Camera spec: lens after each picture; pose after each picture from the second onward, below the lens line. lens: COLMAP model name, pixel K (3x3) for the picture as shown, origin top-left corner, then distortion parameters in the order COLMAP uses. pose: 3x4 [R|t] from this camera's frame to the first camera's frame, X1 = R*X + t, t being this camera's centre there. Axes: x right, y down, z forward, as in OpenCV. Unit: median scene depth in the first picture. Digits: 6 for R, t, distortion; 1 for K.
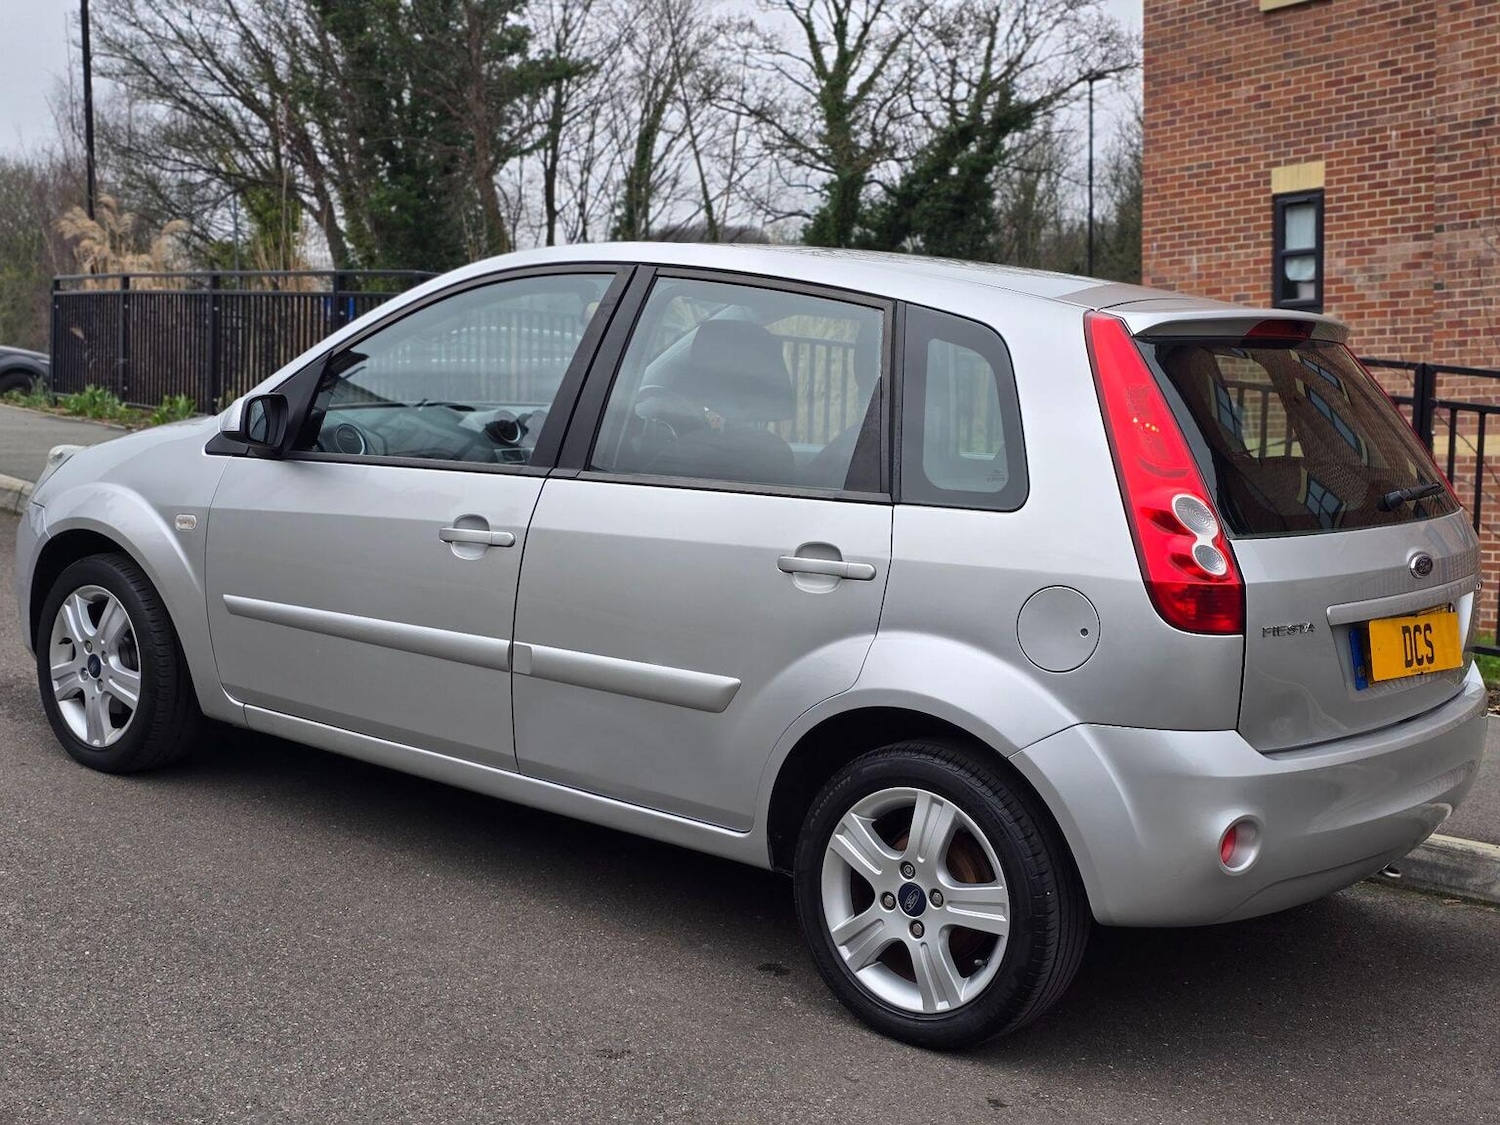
lens RADIAL K [[1975.4, 0, 793.3], [0, 1975.4, 560.5], [0, 0, 1]] dist [0.126989, -0.288777]
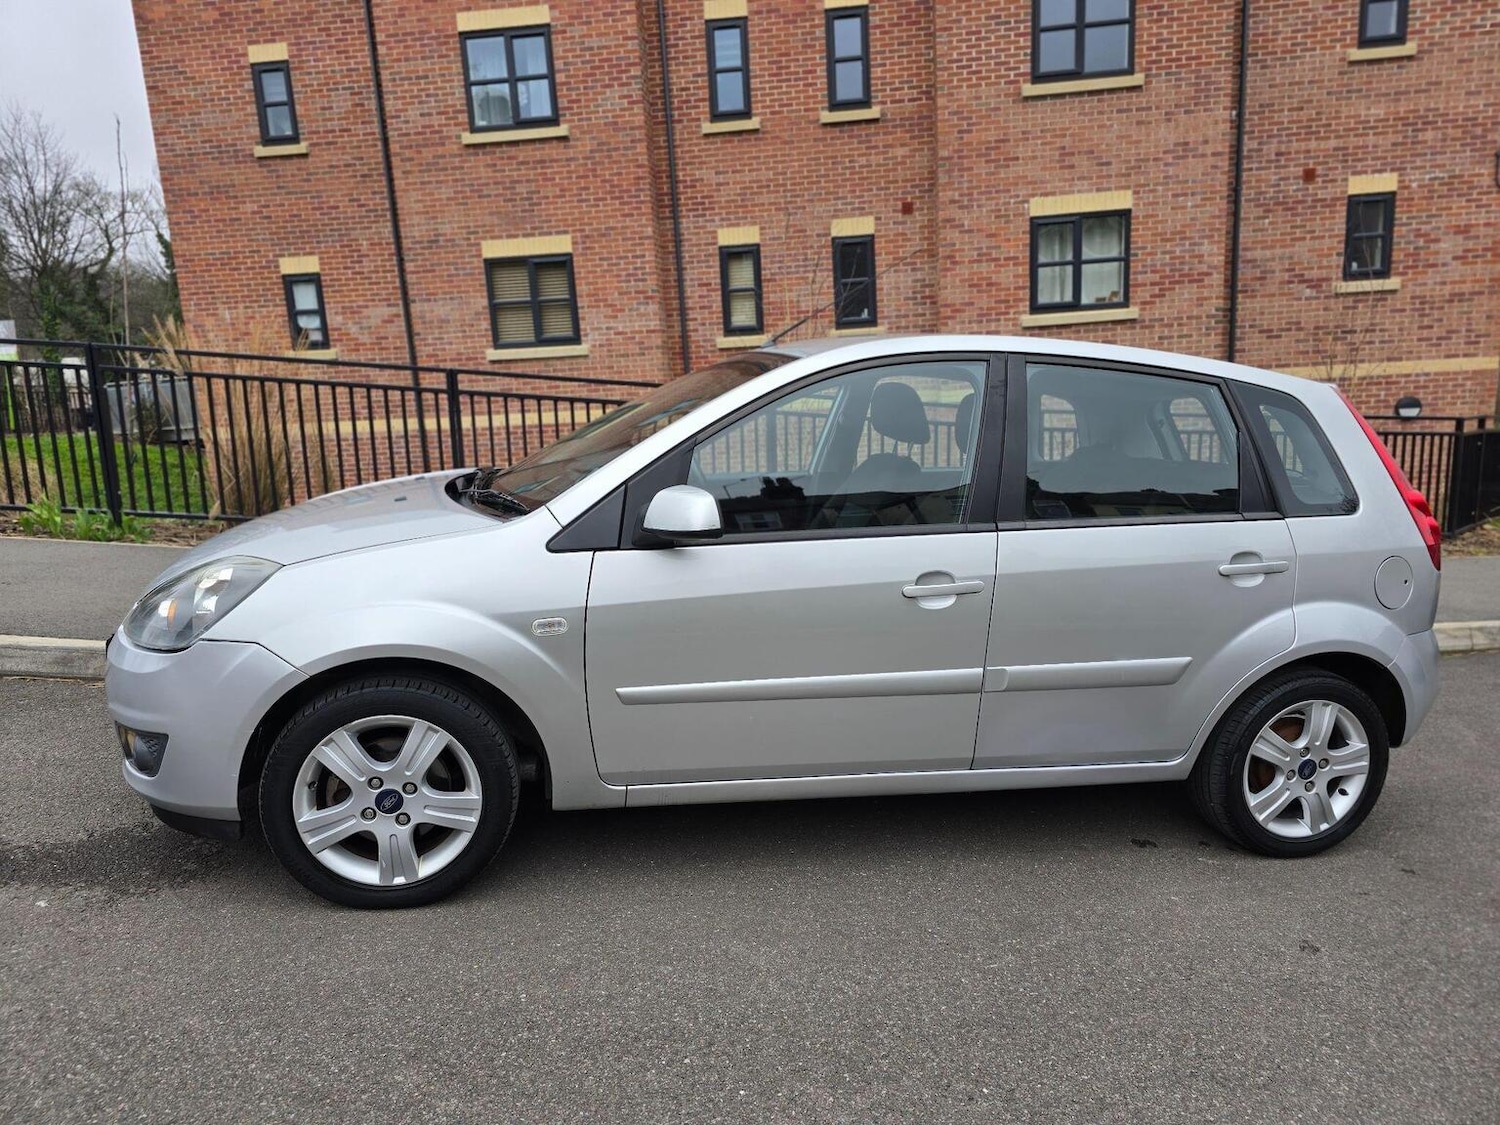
lens RADIAL K [[993.5, 0, 745.1], [0, 993.5, 563.5], [0, 0, 1]] dist [0.052900, -0.039098]
pose [[0.654478, -0.169674, 0.736796, -0.064082], [0.097450, 0.985296, 0.140338, -0.011615], [-0.749774, -0.020047, 0.661390, 0.066307]]
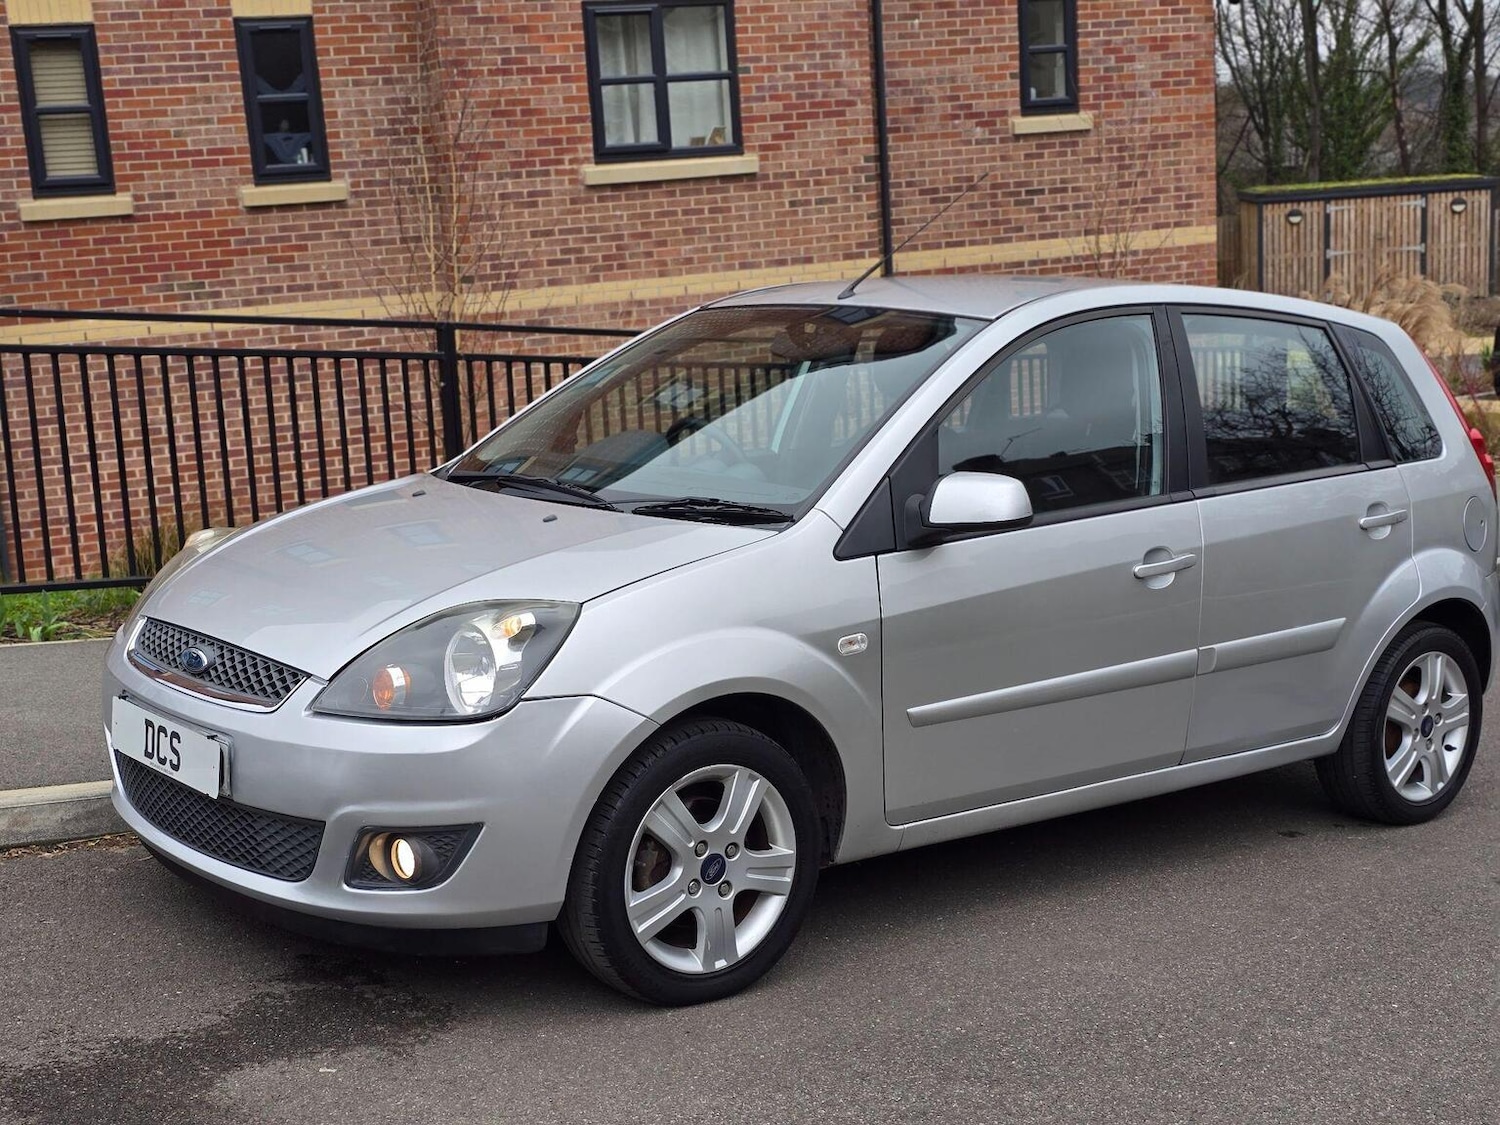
lens RADIAL K [[1972.7, 0, 735.0], [0, 1972.7, 593.5], [0, 0, 1]] dist [0.129873, -0.275767]
pose [[0.245439, -0.208430, 0.946740, -0.119287], [0.124550, 0.975298, 0.182428, -0.021458], [-0.961378, 0.073141, 0.265336, 0.089430]]
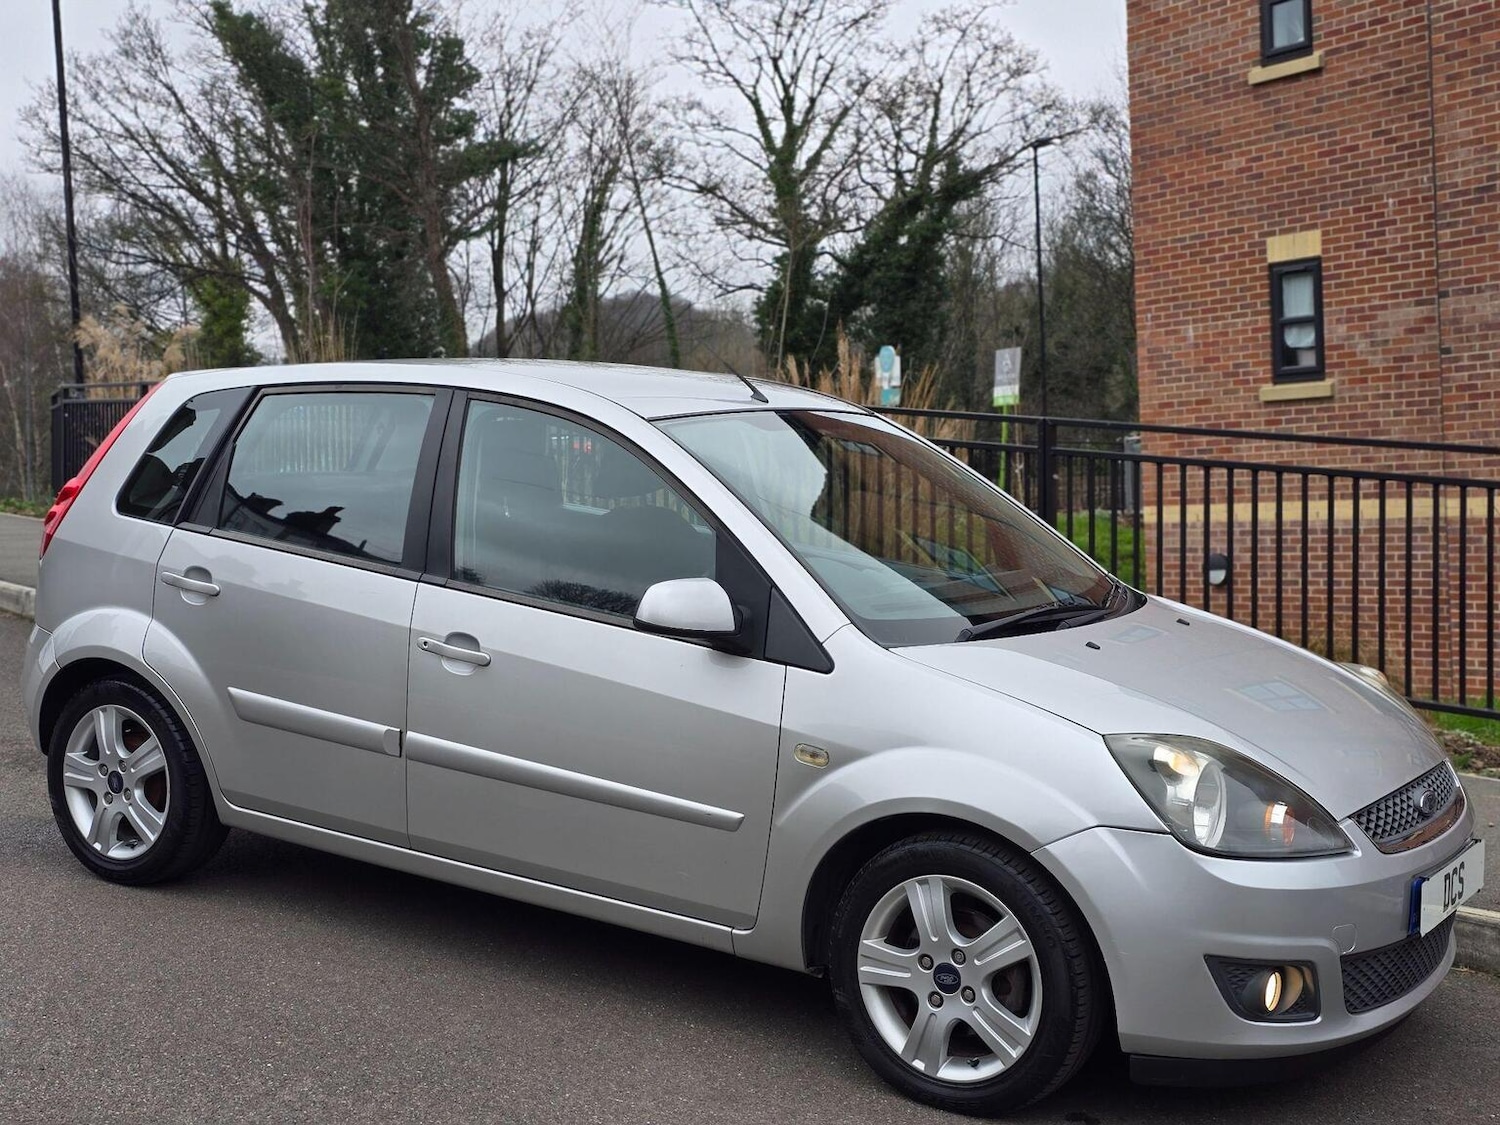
lens RADIAL K [[1969.3, 0, 764.4], [0, 1969.3, 563.3], [0, 0, 1]] dist [0.149704, -0.361843]
pose [[0.999225, -0.034318, 0.019297, -0.015952], [0.034896, 0.998927, -0.030455, -0.004054], [-0.018232, 0.031105, 0.999350, 0.000557]]
